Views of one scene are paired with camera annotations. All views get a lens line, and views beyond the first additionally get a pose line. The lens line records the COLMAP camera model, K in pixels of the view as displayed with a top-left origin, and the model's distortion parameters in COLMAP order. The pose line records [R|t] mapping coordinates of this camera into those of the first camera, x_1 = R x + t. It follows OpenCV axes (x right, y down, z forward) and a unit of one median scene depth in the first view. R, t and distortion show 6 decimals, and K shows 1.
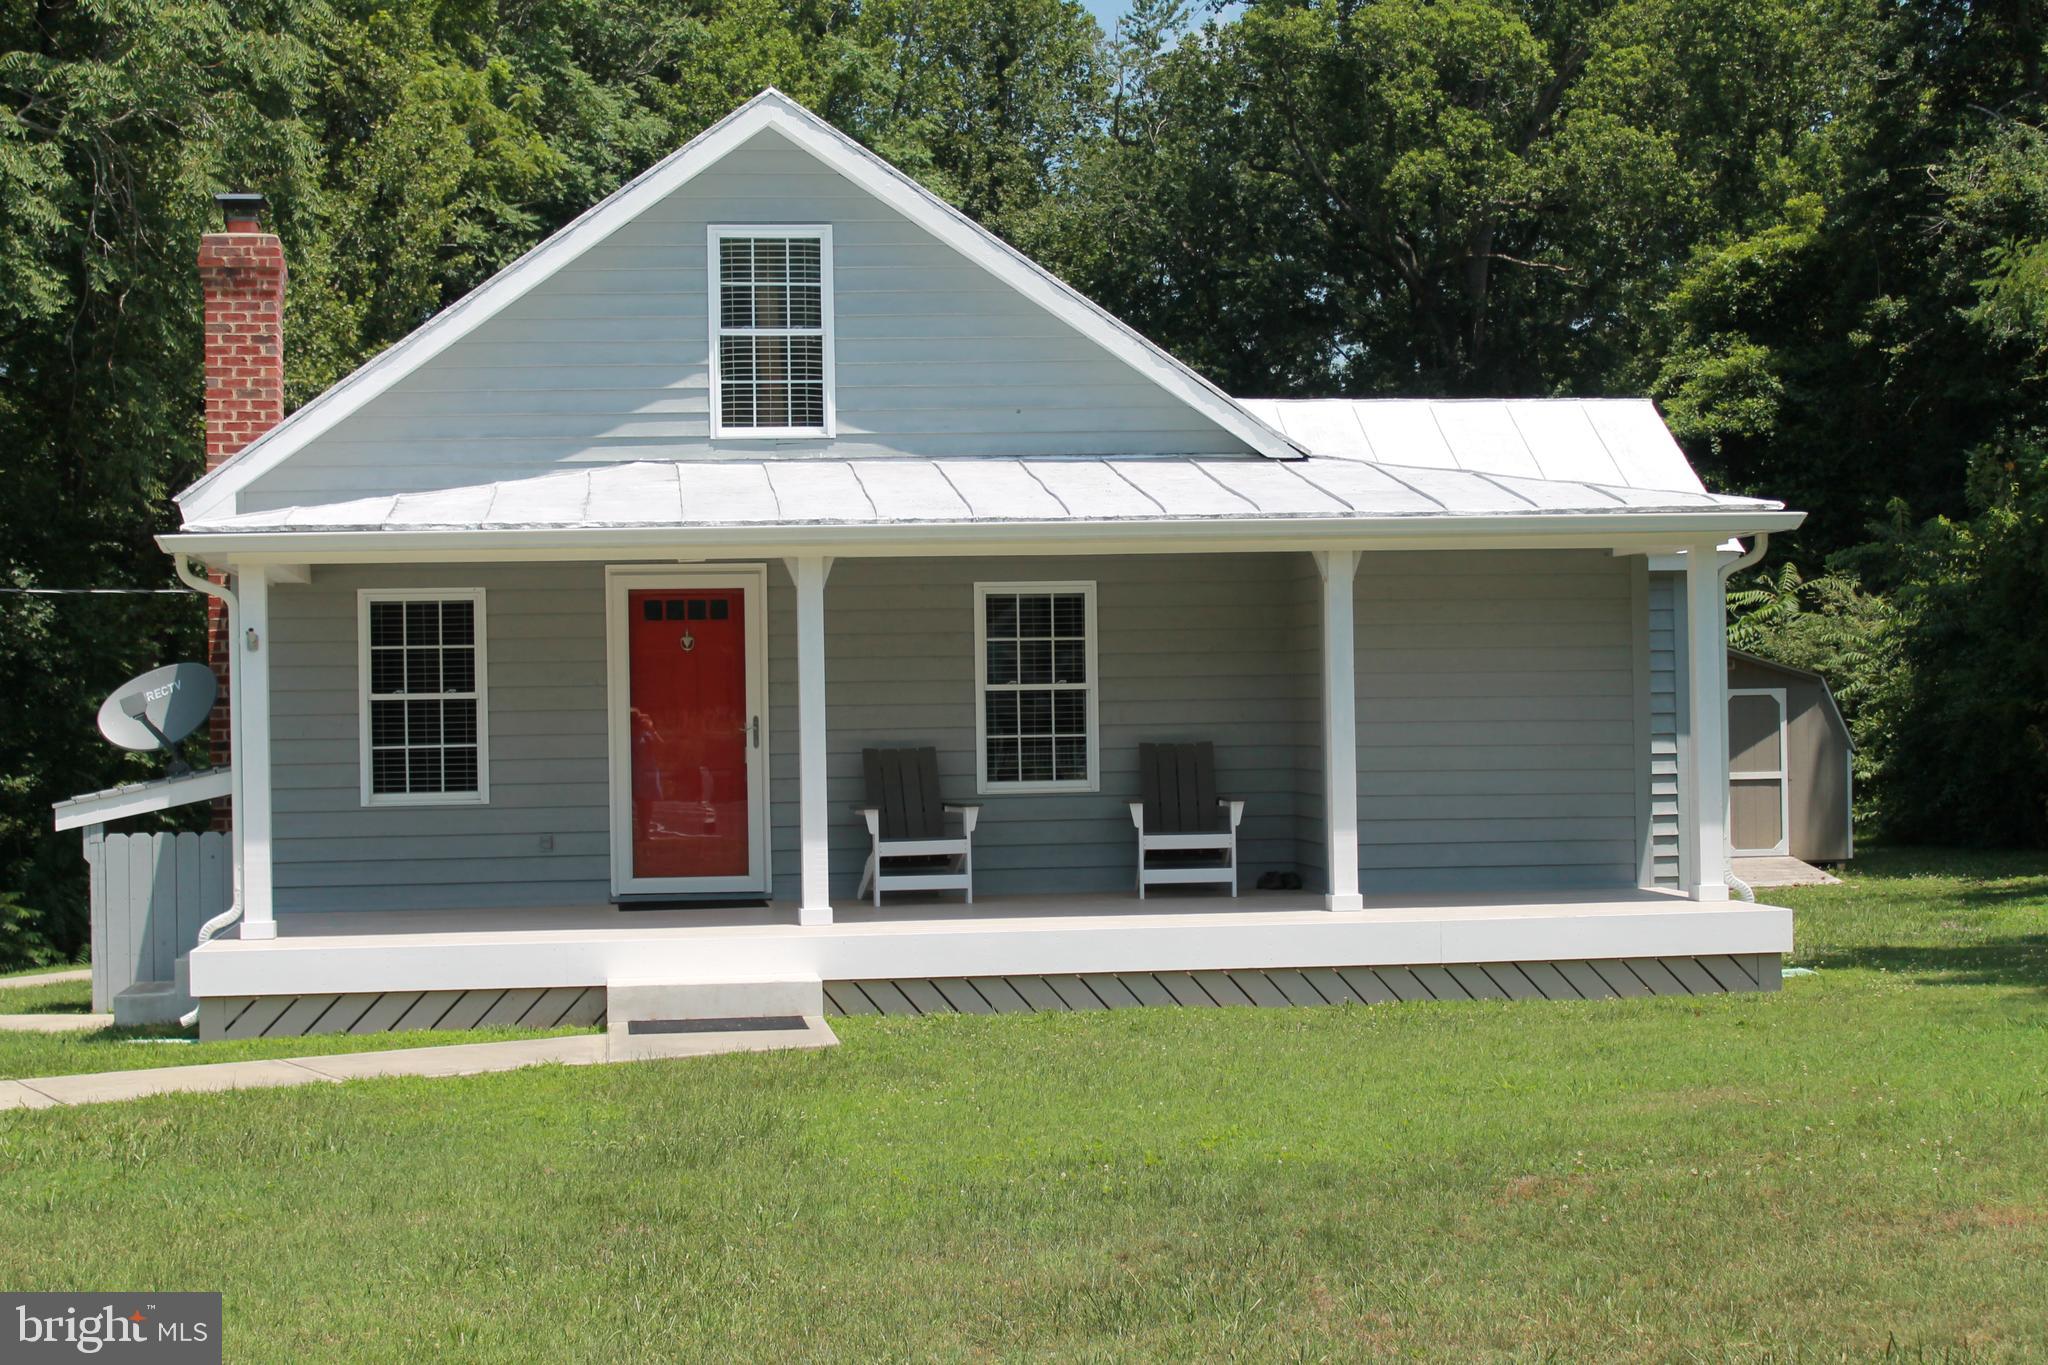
lens RADIAL K [[3075.3, 0, 1024.0], [0, 3075.3, 682.5], [0, 0, 1]] dist [-0.030123, 0.108497]
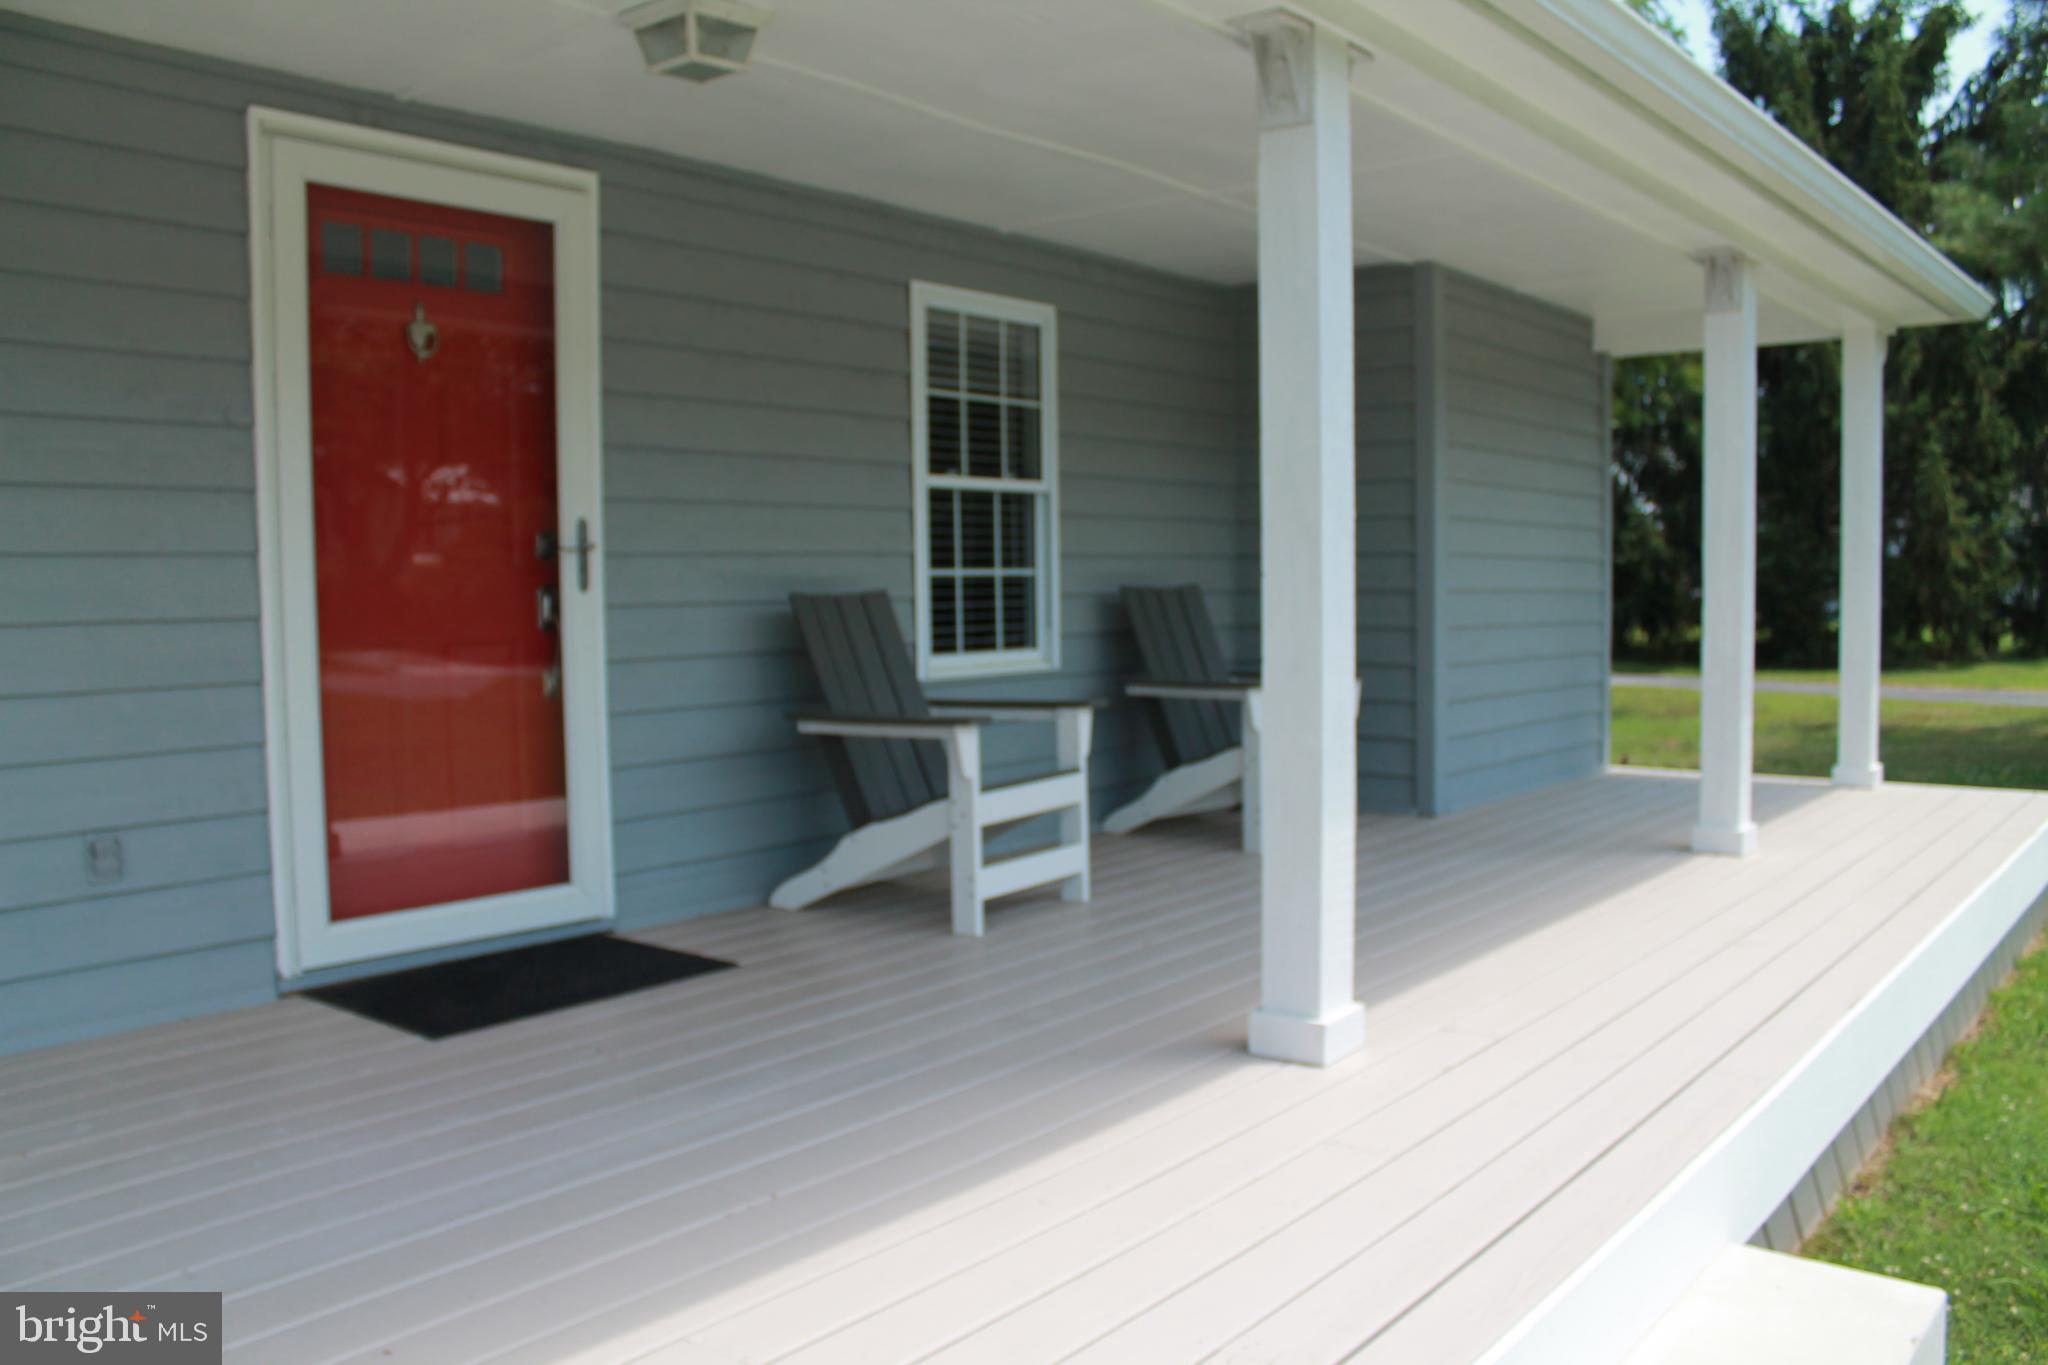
lens RADIAL K [[1670.3, 0, 1028.6], [0, 1670.3, 685.3], [0, 0, 1]] dist [-0.157973, 0.140142]
pose [[0.715288, -0.033820, 0.698011, -0.204446], [-0.014469, 0.997897, 0.063178, 0.018643], [-0.698680, -0.055290, 0.713294, 0.782341]]
